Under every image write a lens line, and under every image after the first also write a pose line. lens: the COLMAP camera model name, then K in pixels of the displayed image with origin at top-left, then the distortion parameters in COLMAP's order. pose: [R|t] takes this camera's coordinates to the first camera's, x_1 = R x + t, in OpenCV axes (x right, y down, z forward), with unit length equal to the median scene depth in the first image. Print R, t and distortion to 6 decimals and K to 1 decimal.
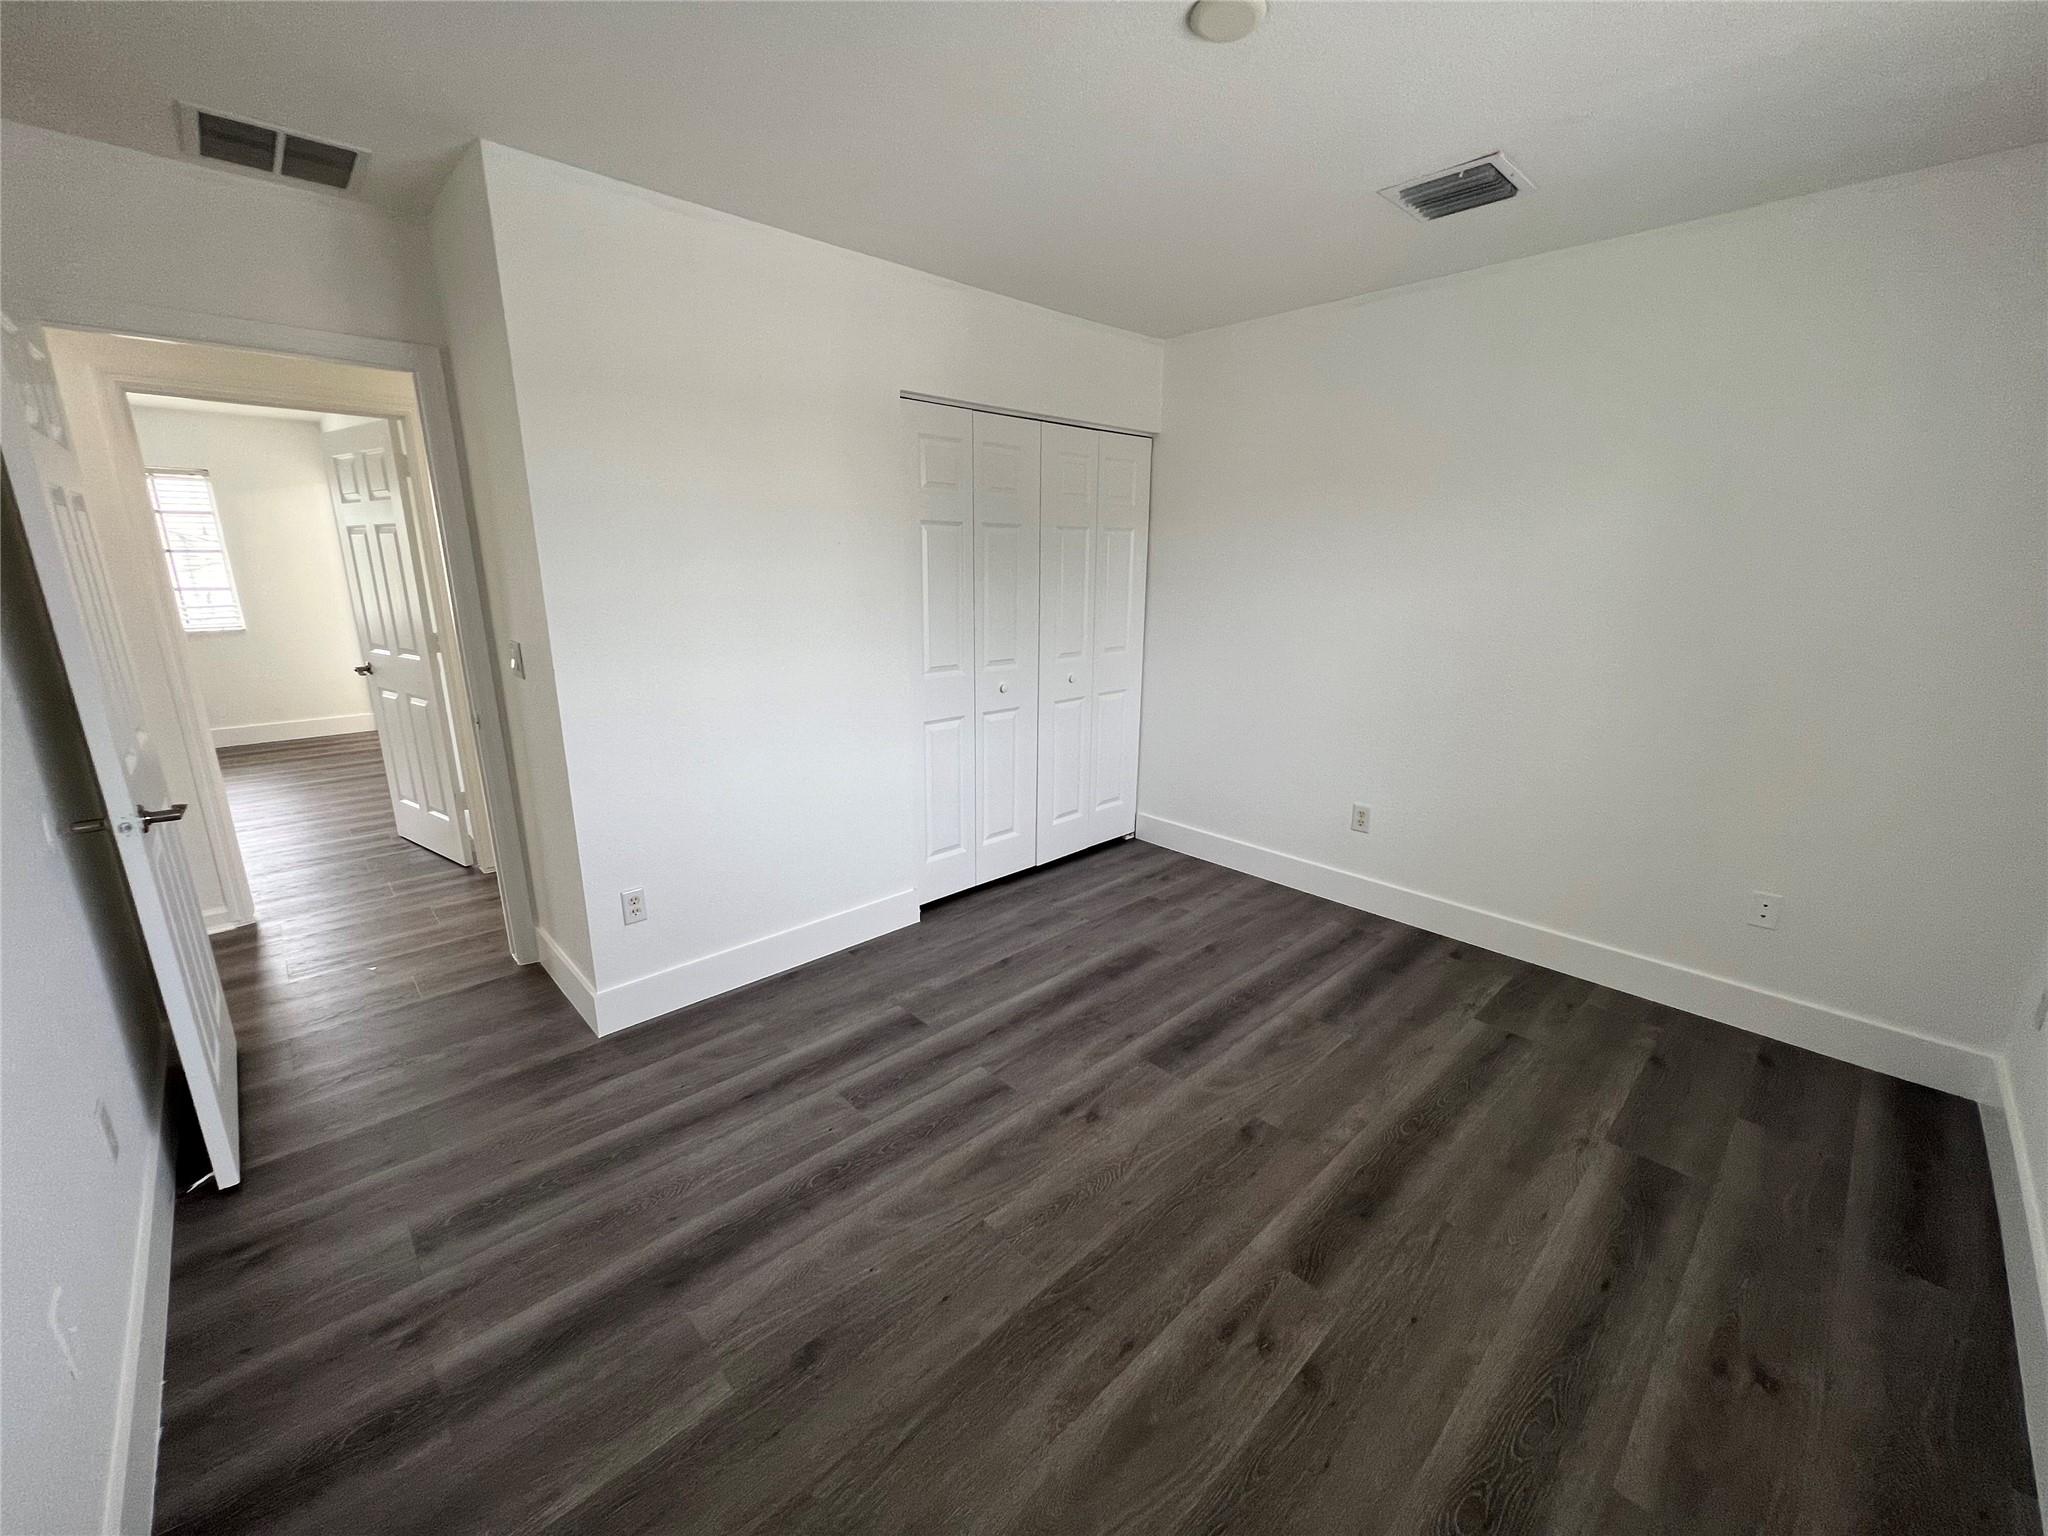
lens RADIAL K [[819.5, 0, 1023.2], [0, 819.5, 771.2], [0, 0, 1]] dist [-0.001959, 0.000874]
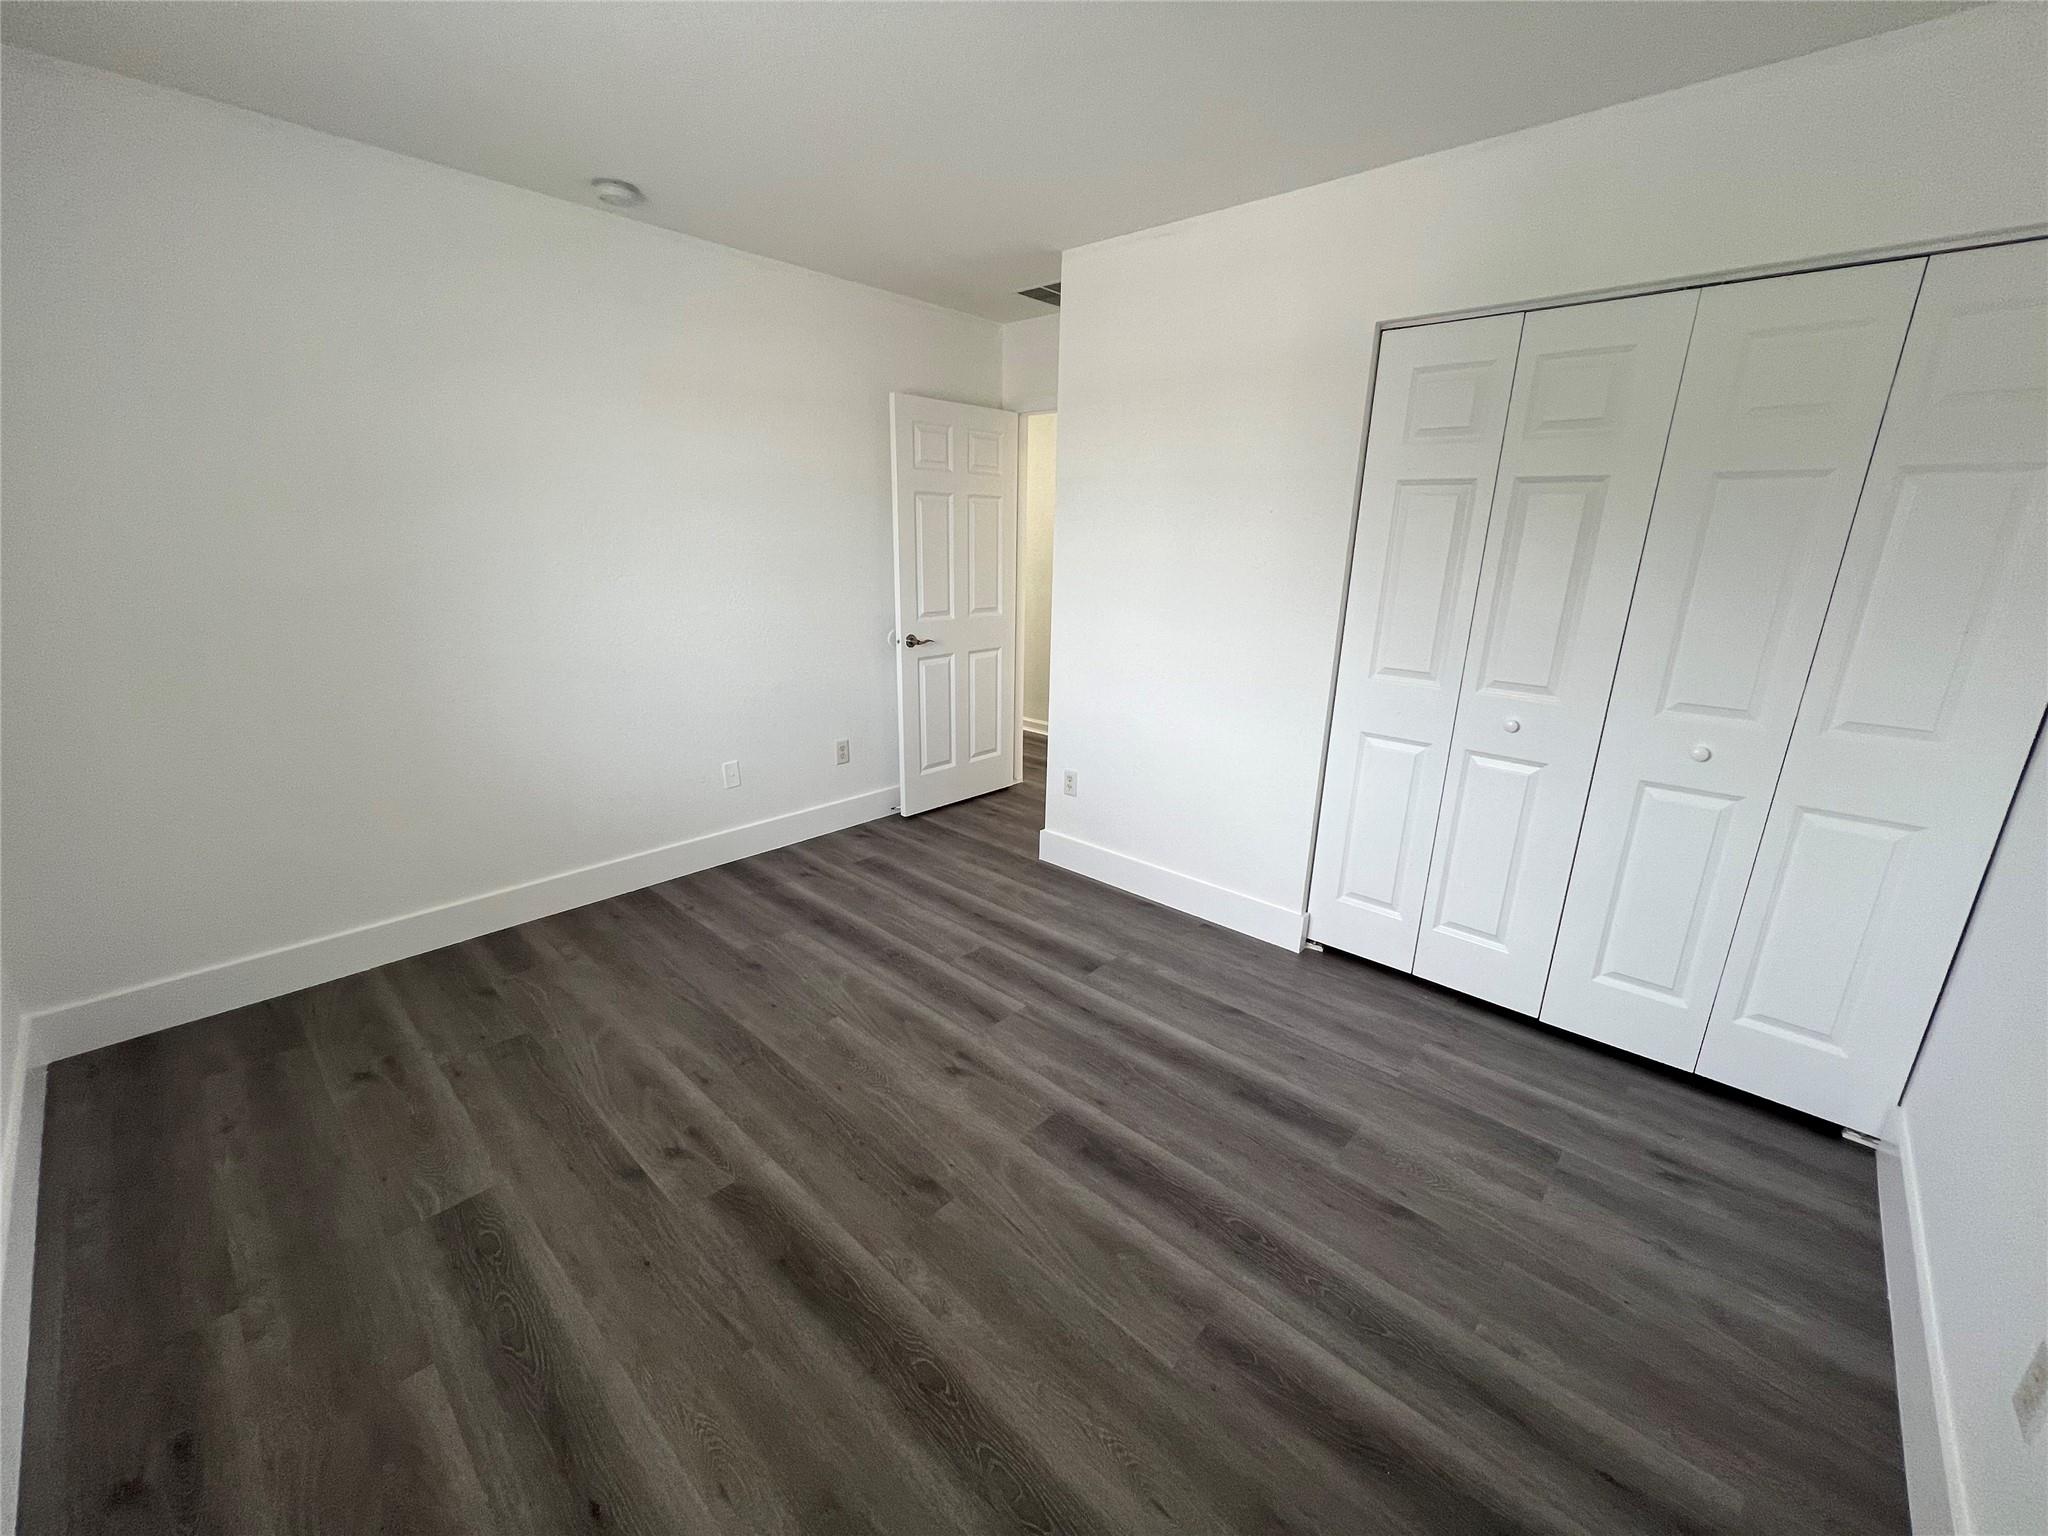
lens RADIAL K [[819.5, 0, 1023.2], [0, 819.5, 771.2], [0, 0, 1]] dist [-0.001959, 0.000874]
pose [[0.066621, 0.275516, -0.958985, 0.851078], [-0.269828, 0.930284, 0.248525, -0.177531], [0.960601, 0.242204, 0.136319, 0.753473]]
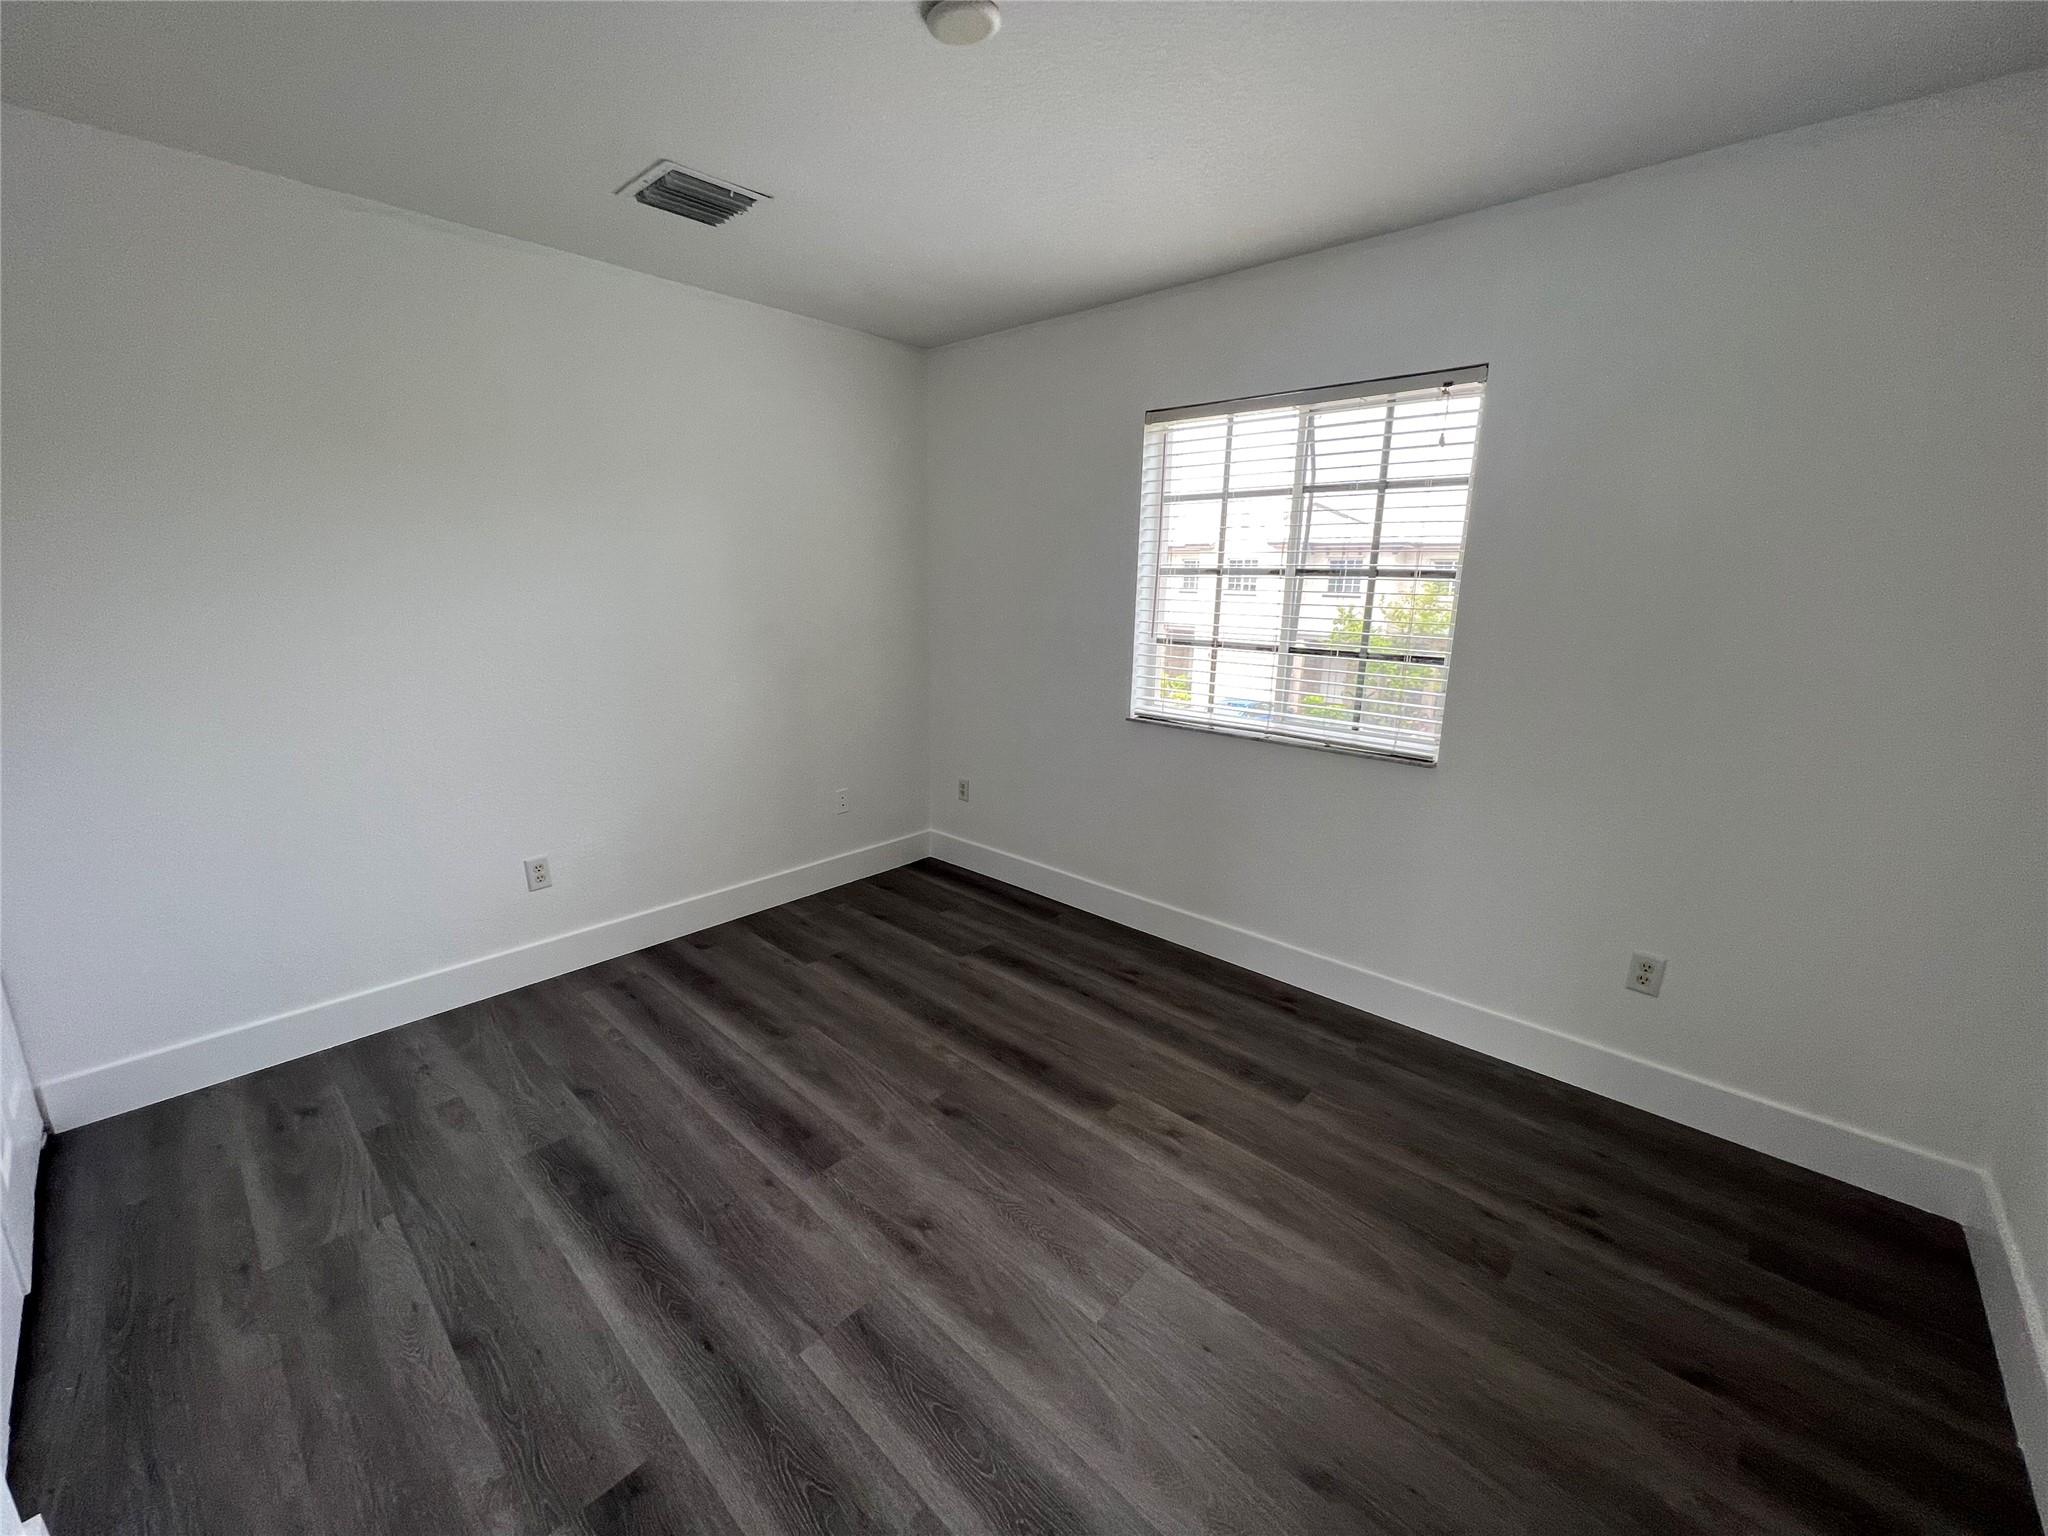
lens RADIAL K [[819.5, 0, 1023.2], [0, 819.5, 771.2], [0, 0, 1]] dist [-0.001959, 0.000874]
pose [[-0.069372, -0.245970, 0.966792, -0.556765], [0.237670, 0.937146, 0.255481, -0.187740], [-0.968866, 0.247501, -0.006552, 0.695989]]
